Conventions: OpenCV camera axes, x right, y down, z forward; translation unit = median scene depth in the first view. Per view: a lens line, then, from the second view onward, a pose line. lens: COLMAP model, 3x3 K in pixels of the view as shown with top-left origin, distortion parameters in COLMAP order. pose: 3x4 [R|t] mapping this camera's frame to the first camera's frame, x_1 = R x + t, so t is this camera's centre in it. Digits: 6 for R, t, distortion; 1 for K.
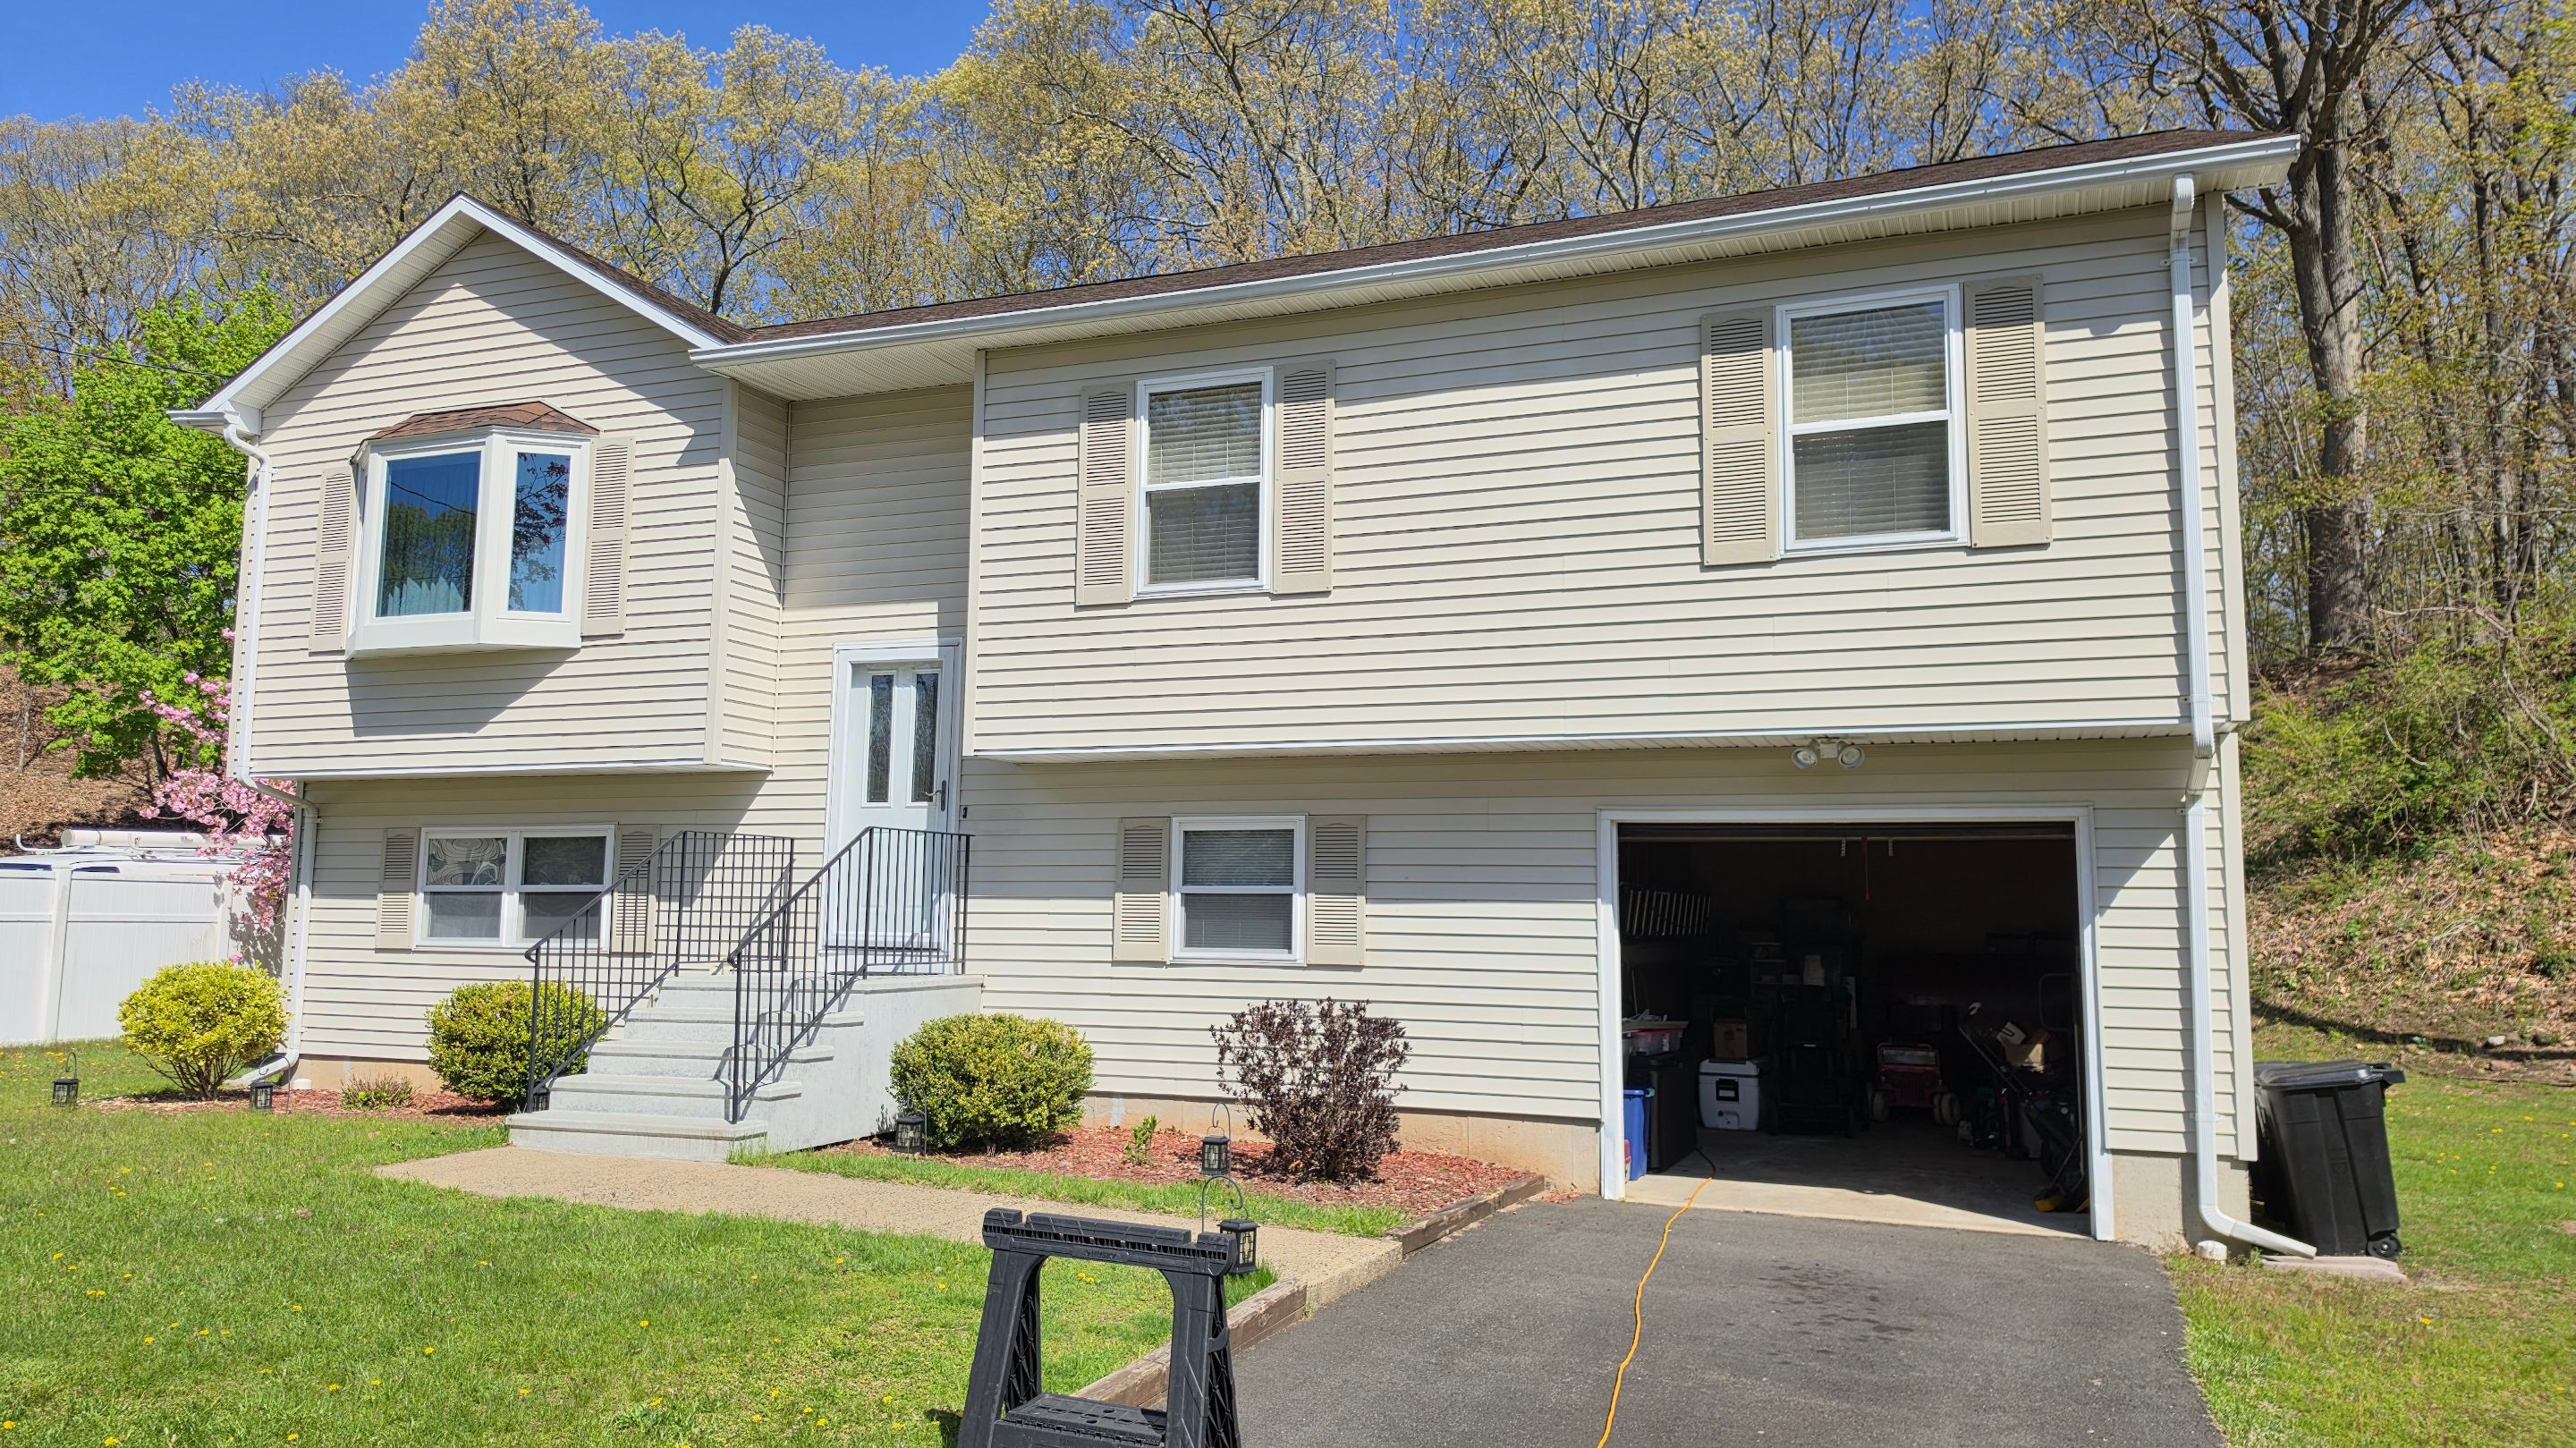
lens RADIAL K [[1413.6, 0, 1292.0], [0, 1413.6, 717.3], [0, 0, 1]] dist [0.029102, -0.001963]
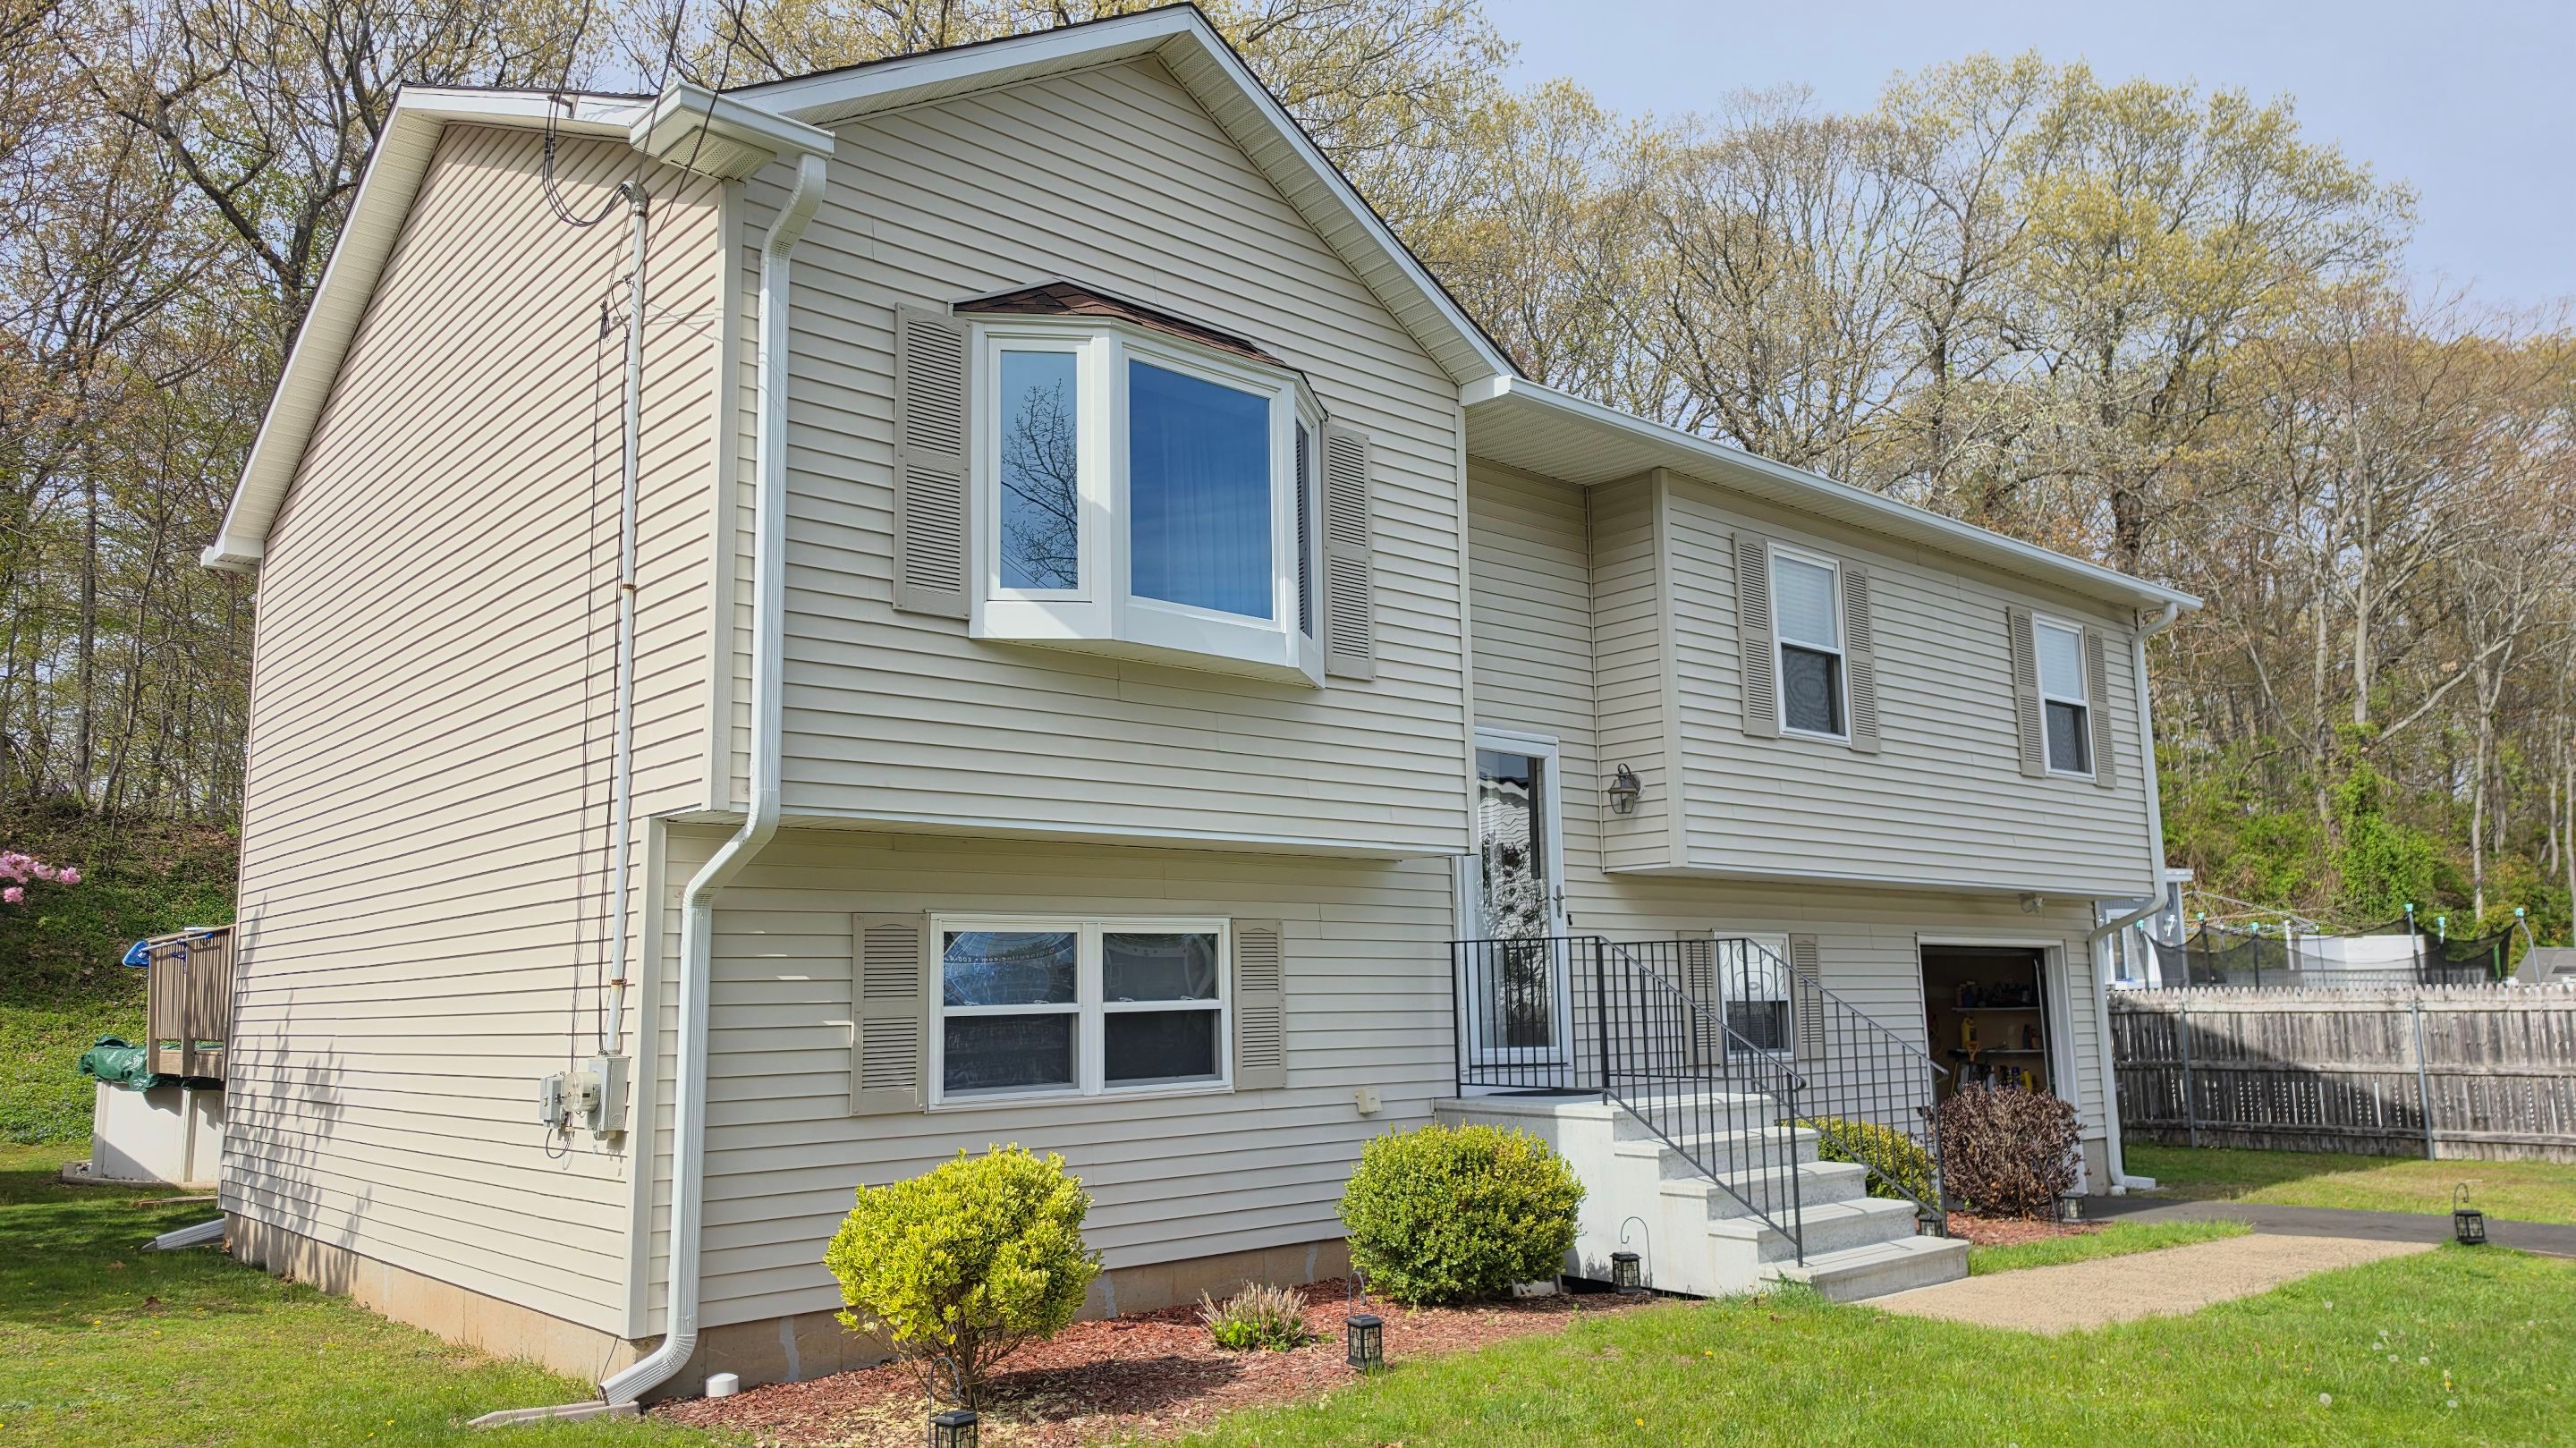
lens RADIAL K [[1790.4, 0, 1273.3], [0, 1790.4, 746.0], [0, 0, 1]] dist [0.037656, -0.021565]
pose [[0.516627, 0.110027, 0.849112, -1.329939], [-0.082289, 0.993499, -0.078669, 0.059945], [-0.852247, -0.029230, 0.522322, 0.517953]]
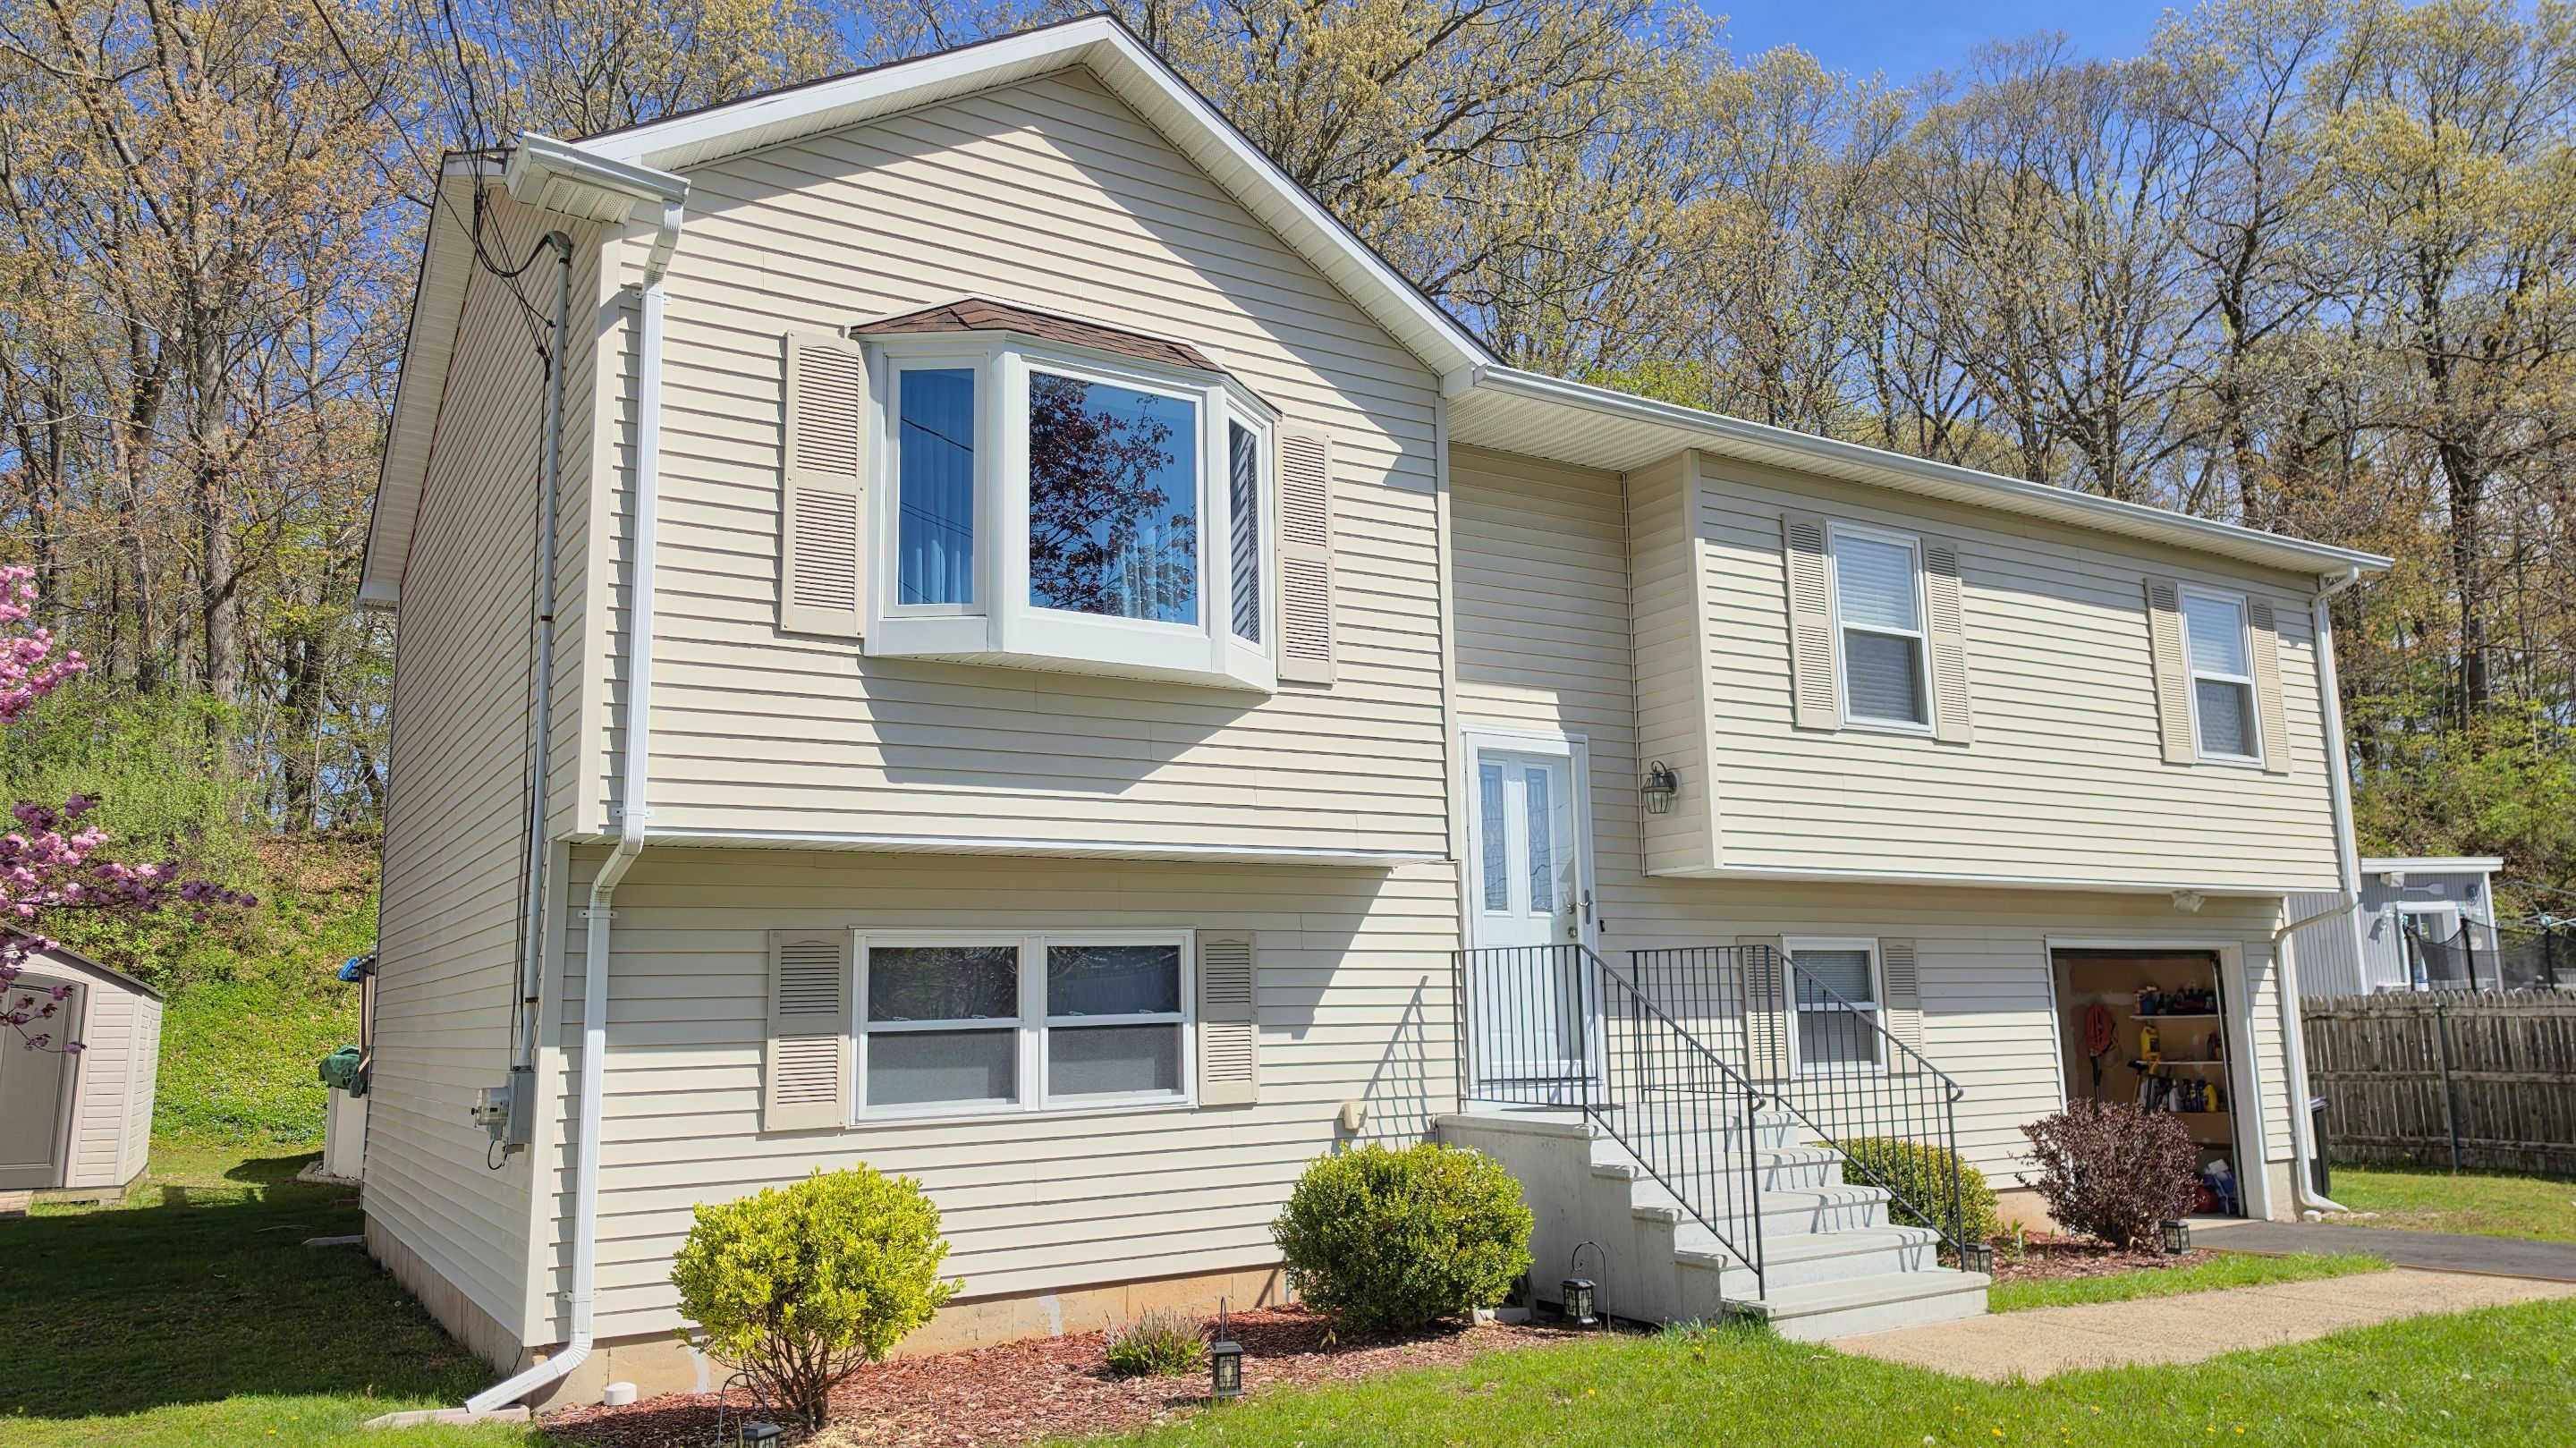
lens RADIAL K [[1790.4, 0, 1296.0], [0, 1790.4, 707.9], [0, 0, 1]] dist [0.037656, -0.021565]
pose [[0.647097, 0.111522, 0.754207, -1.204269], [-0.068696, 0.993749, -0.088002, 0.040750], [-0.759306, 0.005135, 0.650713, 0.376586]]
